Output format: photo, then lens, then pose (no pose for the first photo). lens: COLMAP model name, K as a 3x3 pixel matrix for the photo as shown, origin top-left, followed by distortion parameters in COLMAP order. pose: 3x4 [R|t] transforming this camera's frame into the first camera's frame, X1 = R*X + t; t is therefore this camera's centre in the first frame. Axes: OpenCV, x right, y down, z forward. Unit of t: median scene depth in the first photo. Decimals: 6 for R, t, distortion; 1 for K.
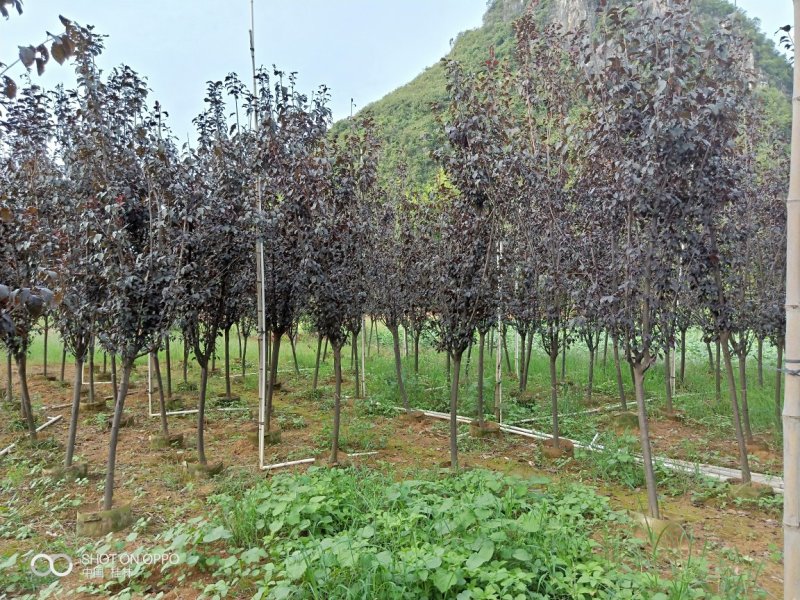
lens RADIAL K [[614.7, 0, 401.2], [0, 614.7, 299.1], [0, 0, 1]] dist [0.005821, 0.001023]
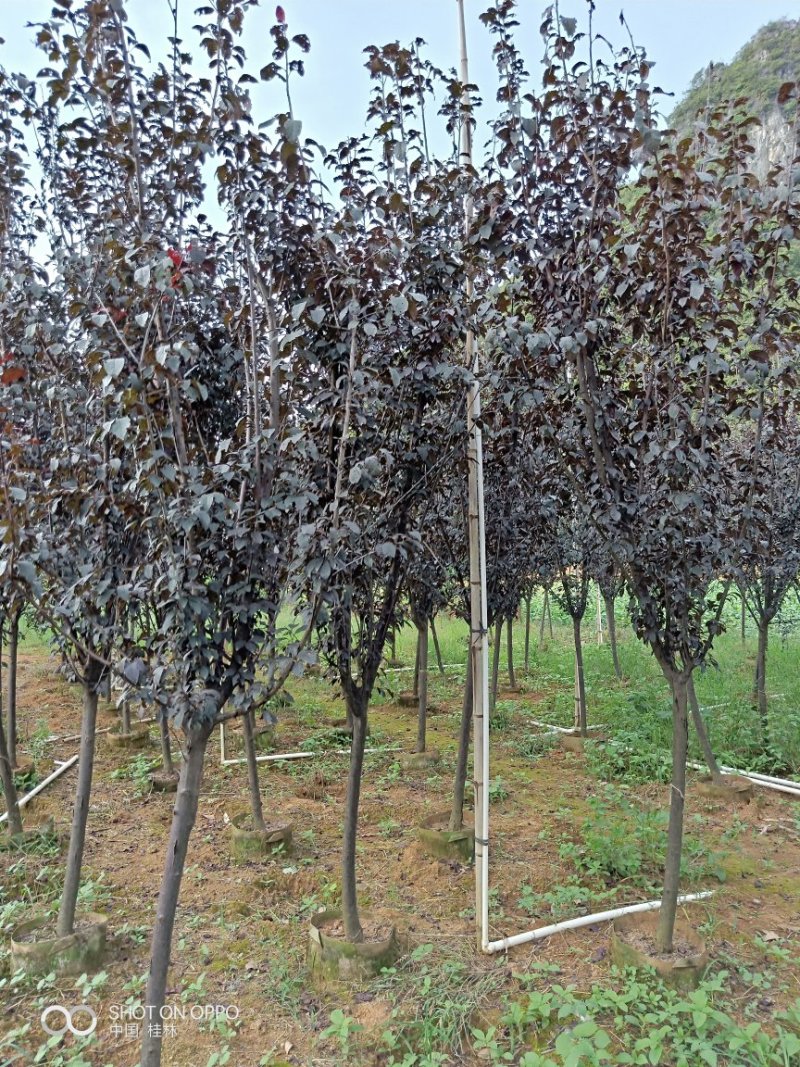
lens RADIAL K [[819.9, 0, 399.0], [0, 819.9, 535.0], [0, 0, 1]] dist [0.005821, 0.001023]
pose [[0.988018, -0.012070, -0.153865, -0.209138], [0.008855, 0.999728, -0.021561, -0.002850], [0.154084, 0.019940, 0.987857, 0.448511]]
